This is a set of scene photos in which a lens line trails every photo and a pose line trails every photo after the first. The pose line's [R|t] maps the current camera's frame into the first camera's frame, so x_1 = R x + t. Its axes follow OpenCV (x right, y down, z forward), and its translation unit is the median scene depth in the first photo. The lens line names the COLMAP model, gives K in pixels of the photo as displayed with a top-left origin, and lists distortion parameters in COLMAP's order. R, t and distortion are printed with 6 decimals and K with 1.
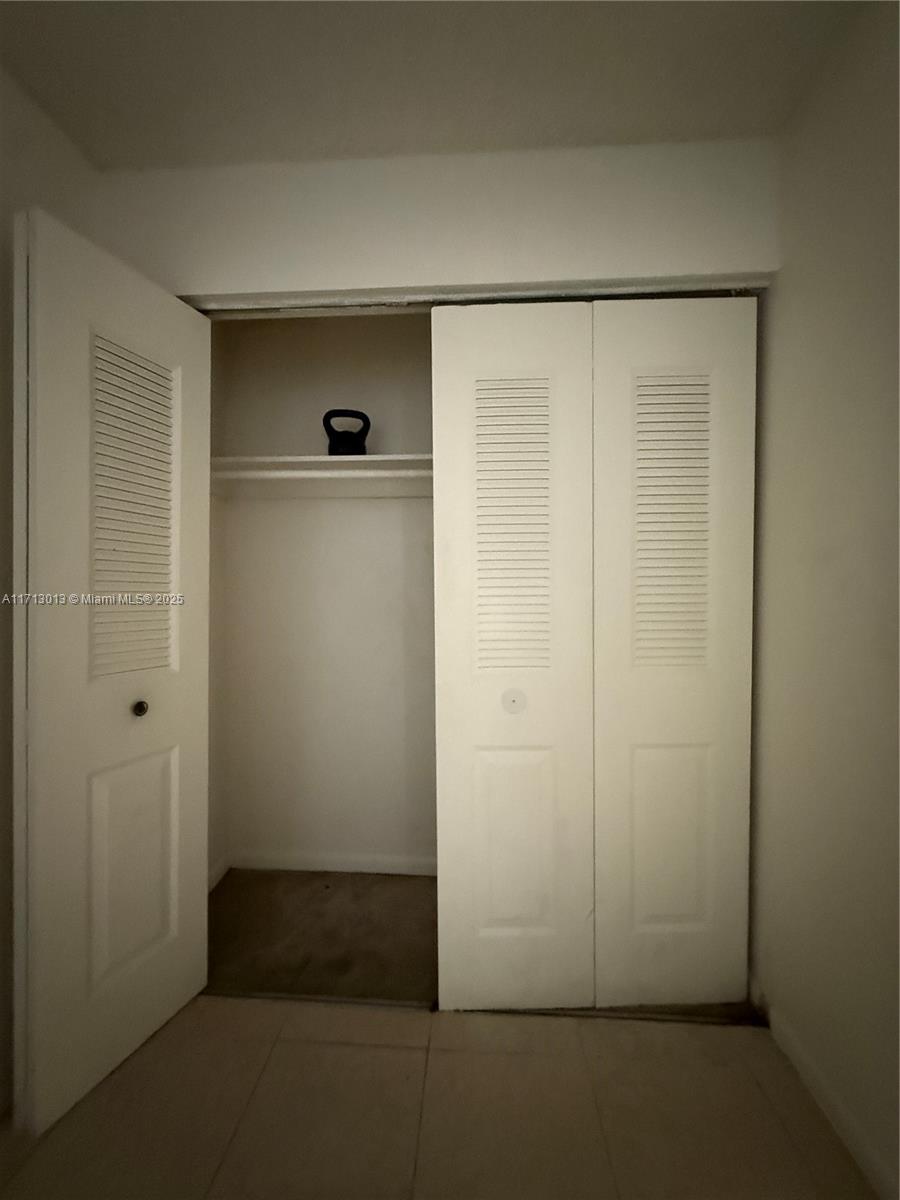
lens RADIAL K [[477.8, 0, 450.0], [0, 477.8, 600.0], [0, 0, 1]] dist [0.001146, 0.000139]
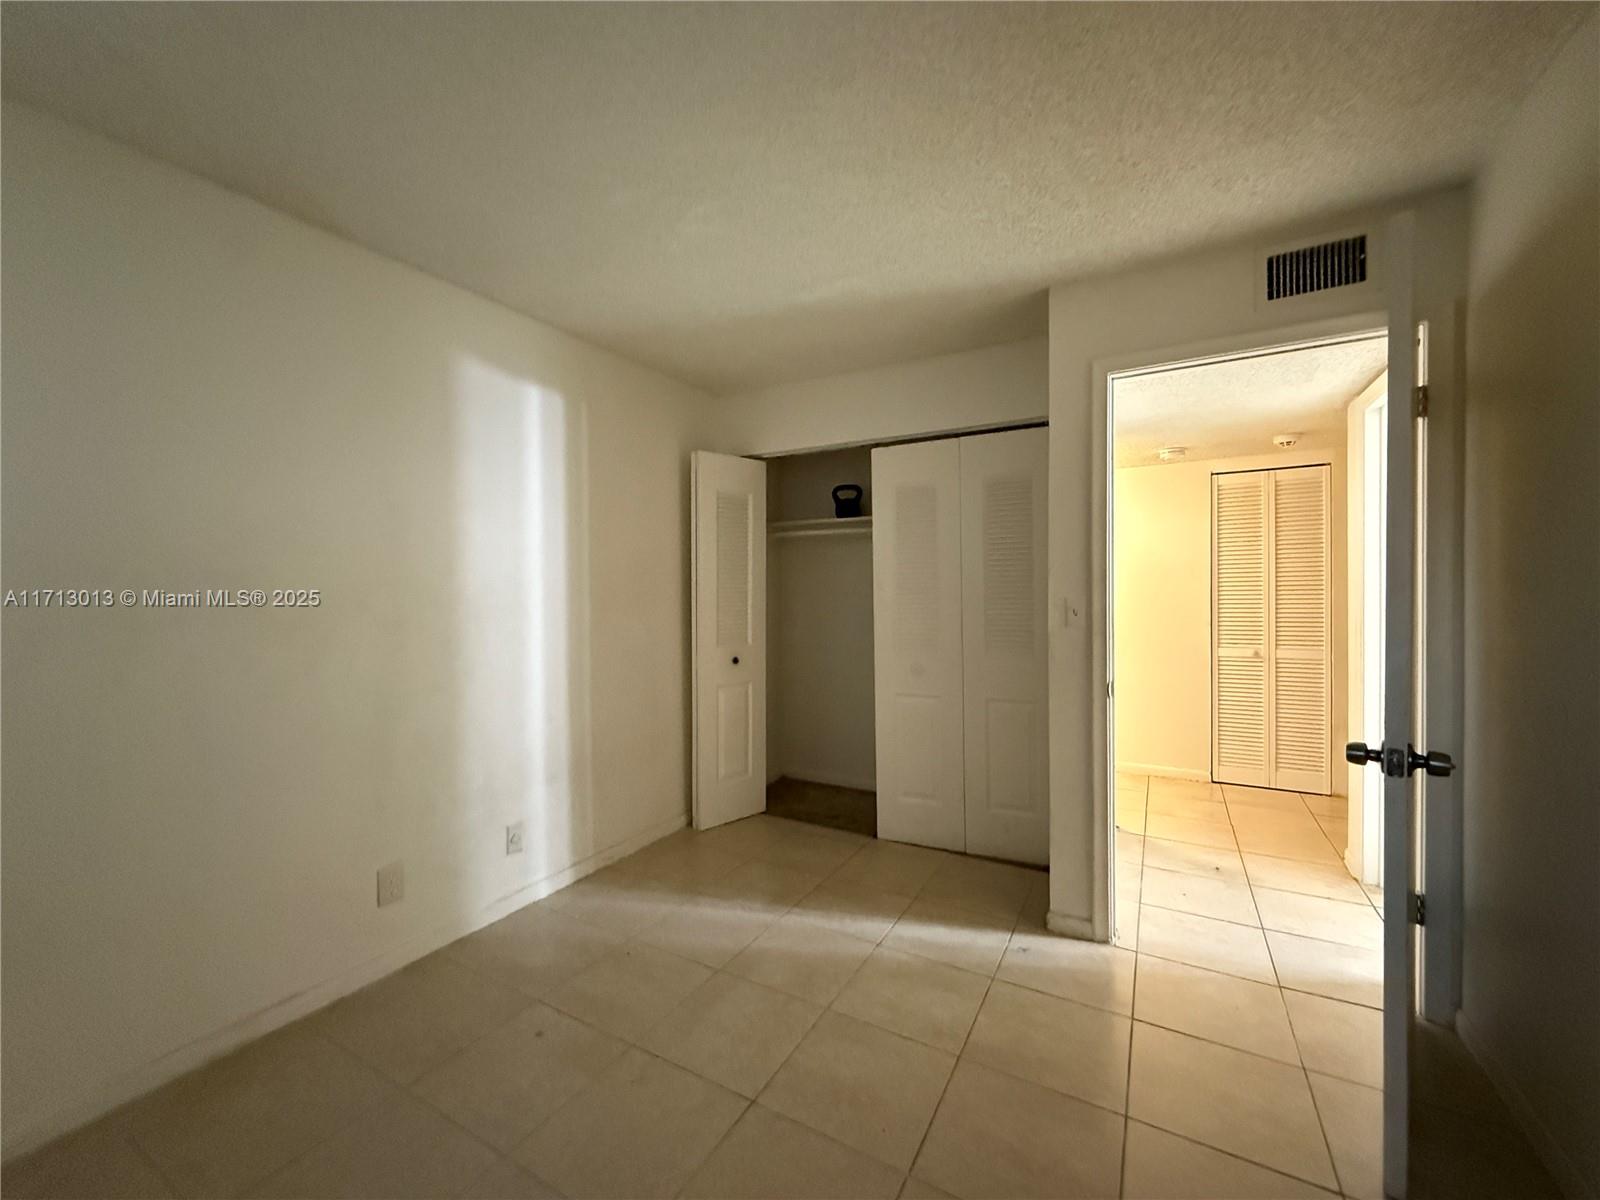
lens RADIAL K [[637.0, 0, 796.3], [0, 637.0, 603.4], [0, 0, 1]] dist [0.001146, 0.000139]
pose [[0.899576, -0.002847, -0.436755, 0.728311], [0.003747, 0.999992, 0.001199, -0.030137], [0.436748, -0.002715, 0.899580, -1.250404]]
